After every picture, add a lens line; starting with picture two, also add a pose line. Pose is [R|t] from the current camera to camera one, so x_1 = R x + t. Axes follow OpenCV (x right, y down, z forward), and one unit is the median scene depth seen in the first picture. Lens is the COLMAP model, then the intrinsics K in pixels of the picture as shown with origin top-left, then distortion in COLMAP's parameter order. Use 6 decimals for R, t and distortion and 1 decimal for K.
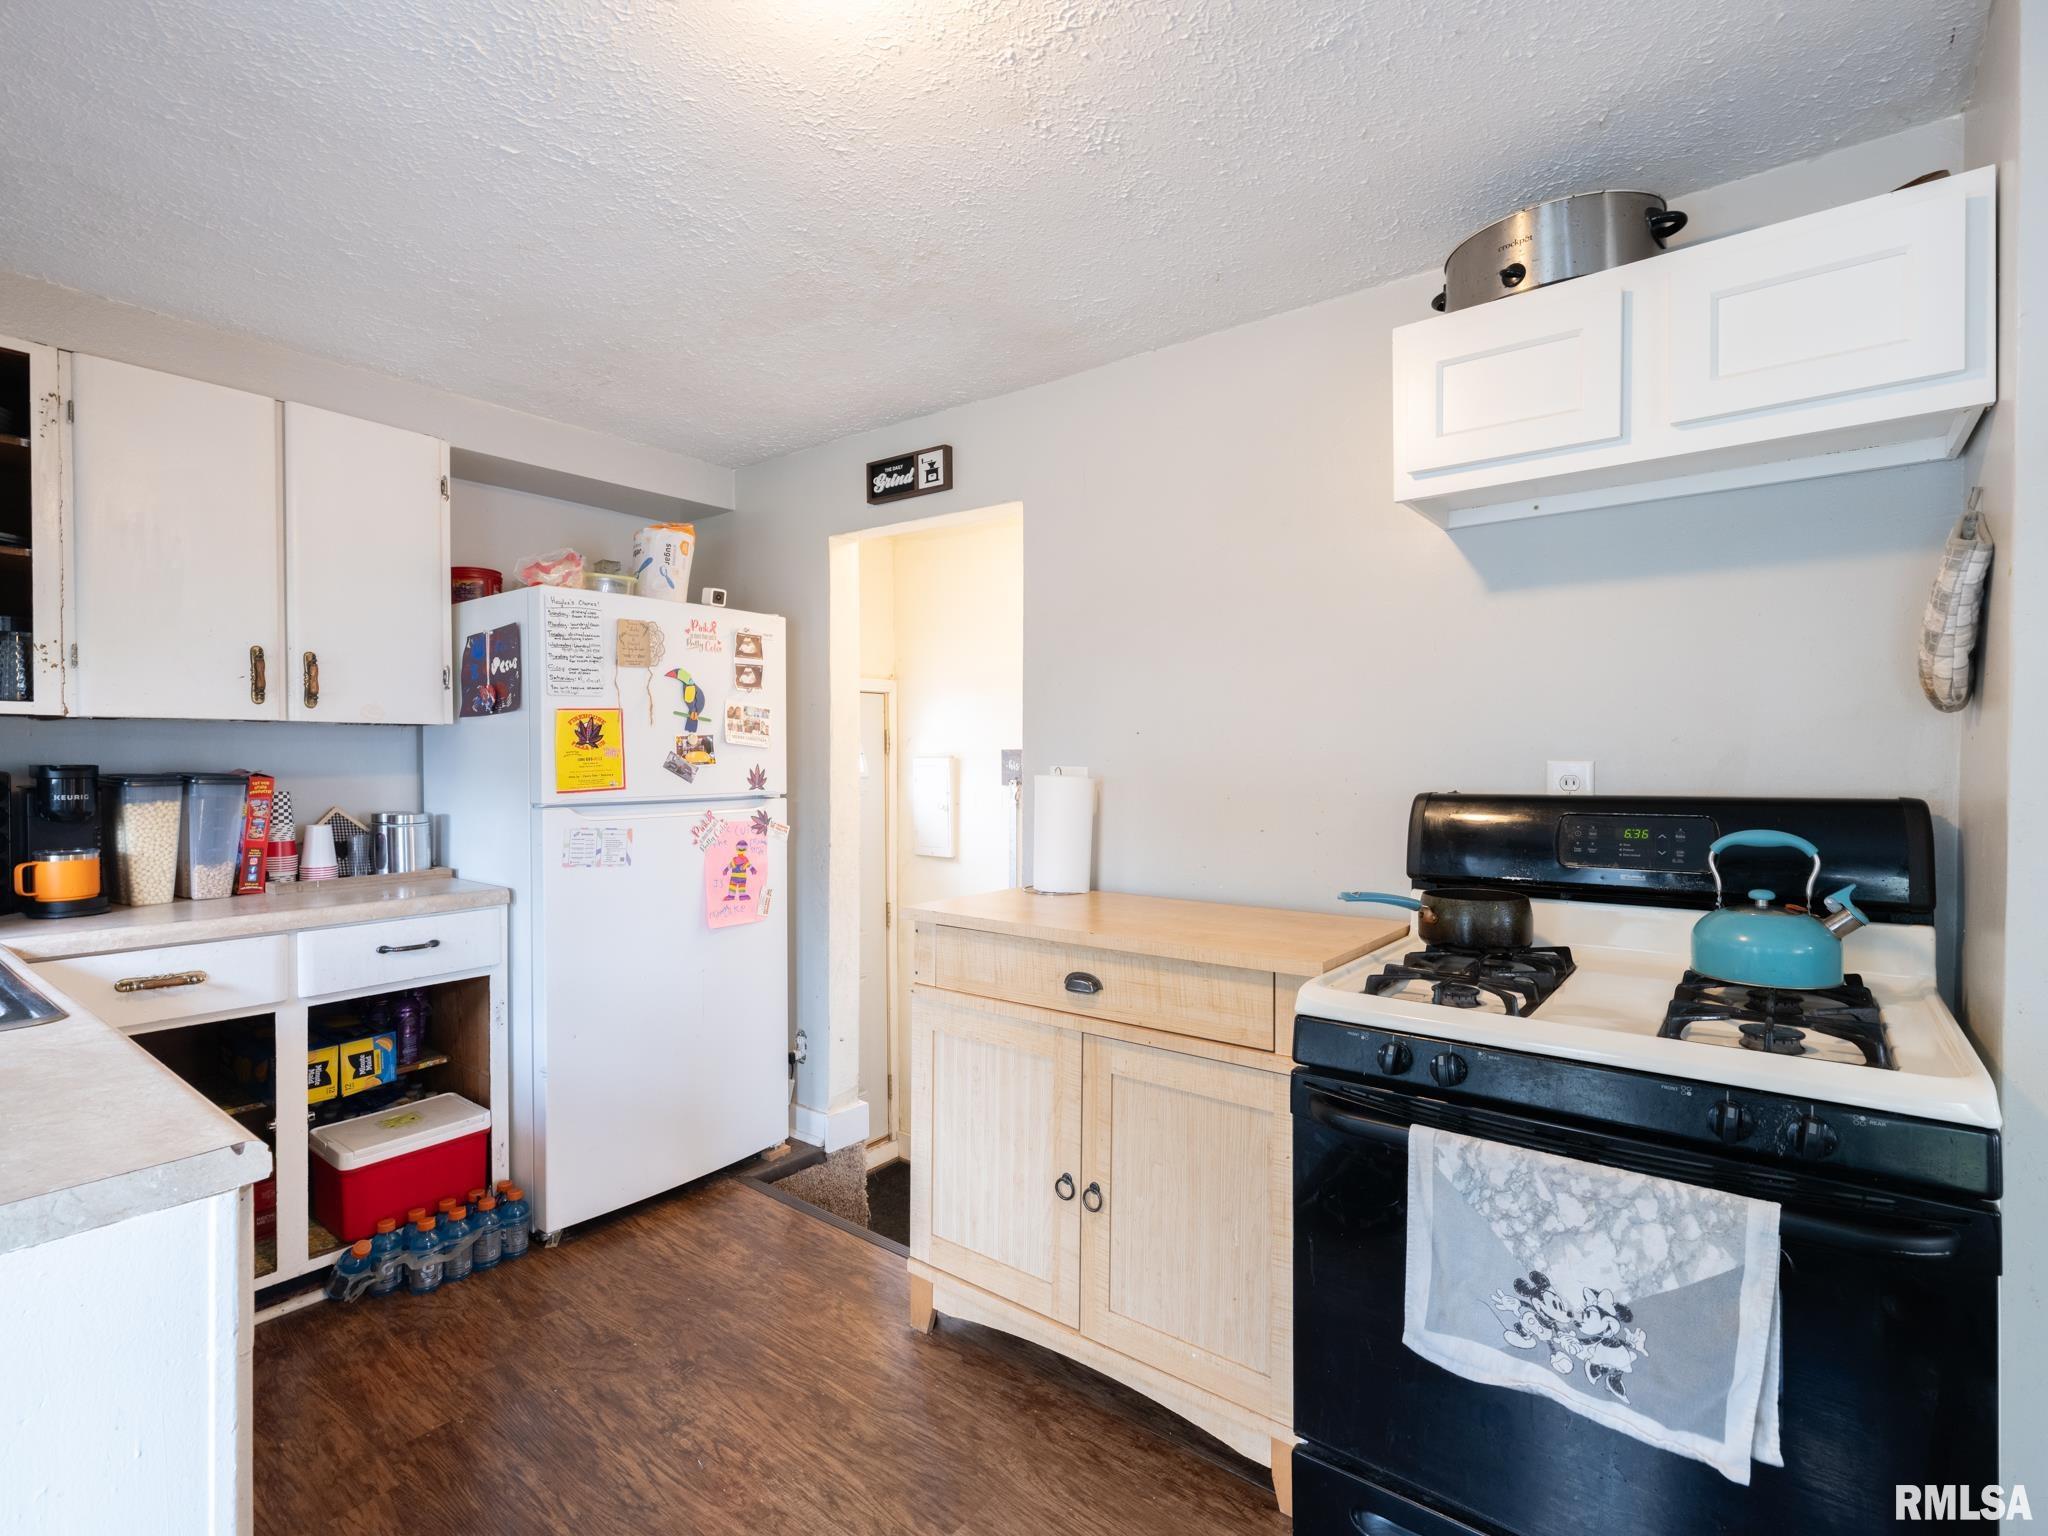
lens RADIAL K [[968.2, 0, 1028.0], [0, 968.2, 765.6], [0, 0, 1]] dist [0.000923, 0.000141]
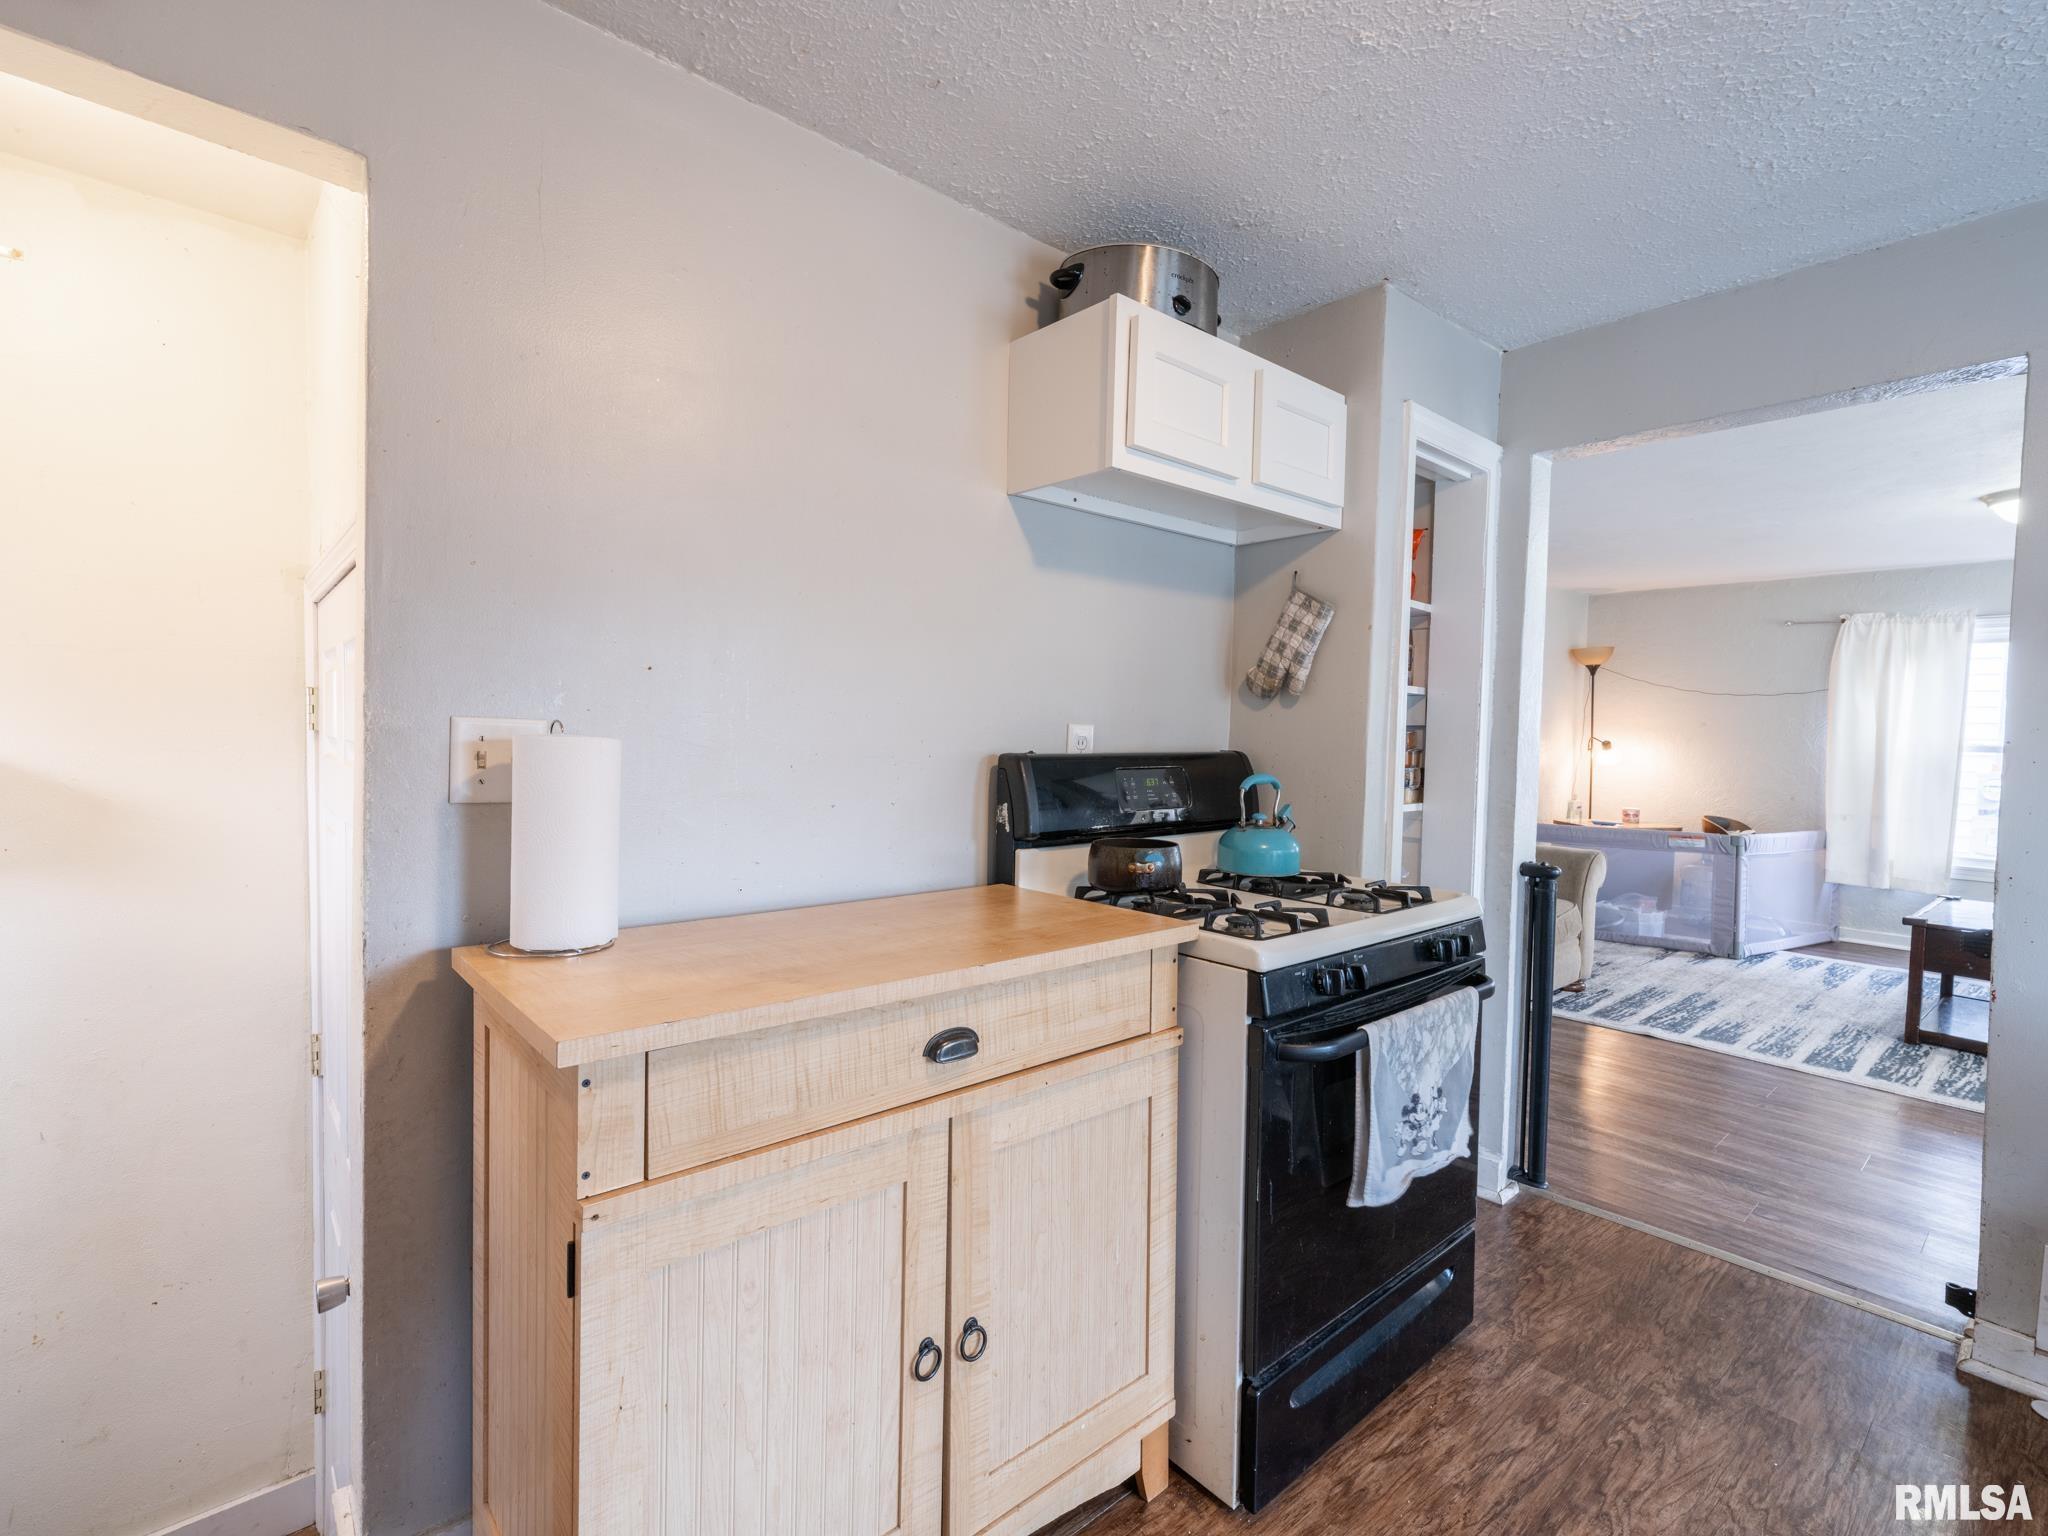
lens RADIAL K [[952.1, 0, 1023.2], [0, 952.1, 766.7], [0, 0, 1]] dist [-0.001477, 0.001237]
pose [[0.190872, -0.031678, 0.981104, -0.537513], [-0.012668, 0.999316, 0.034731, 0.006774], [-0.981533, -0.019058, 0.190340, 0.768405]]
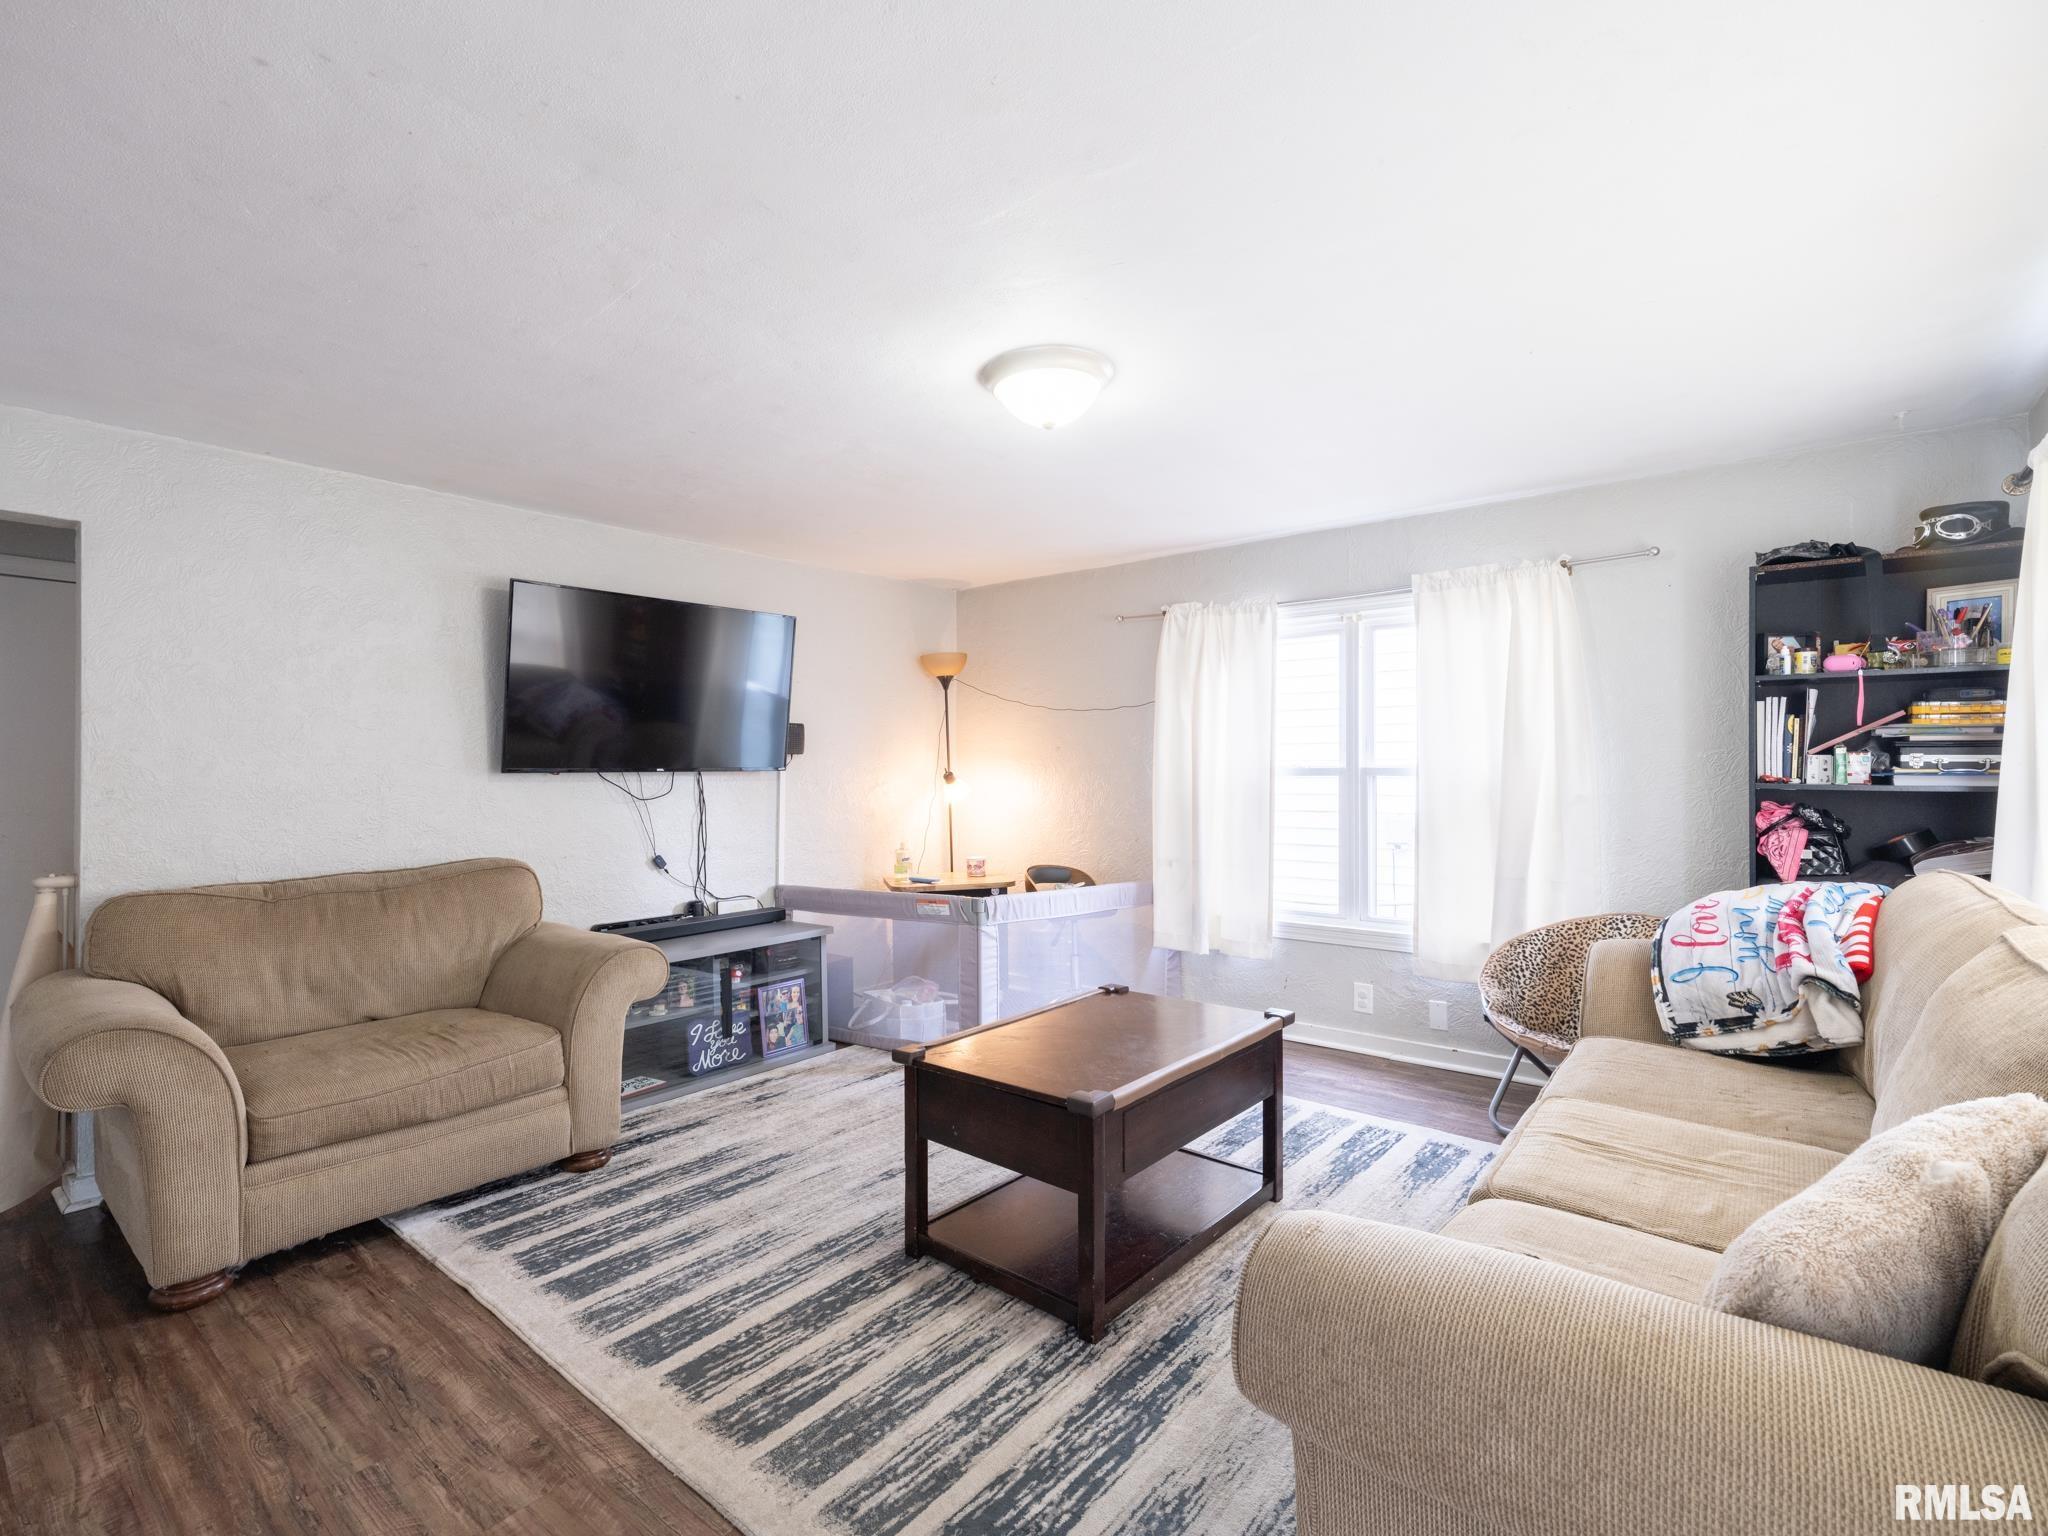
lens RADIAL K [[953.1, 0, 1048.3], [0, 953.1, 763.7], [0, 0, 1]] dist [-0.000810, 0.000091]
pose [[-0.000901, 0.011441, 0.999934, 0.465655], [0.012169, 0.999861, -0.011430, 0.016814], [-0.999926, 0.012158, -0.001040, -0.775596]]
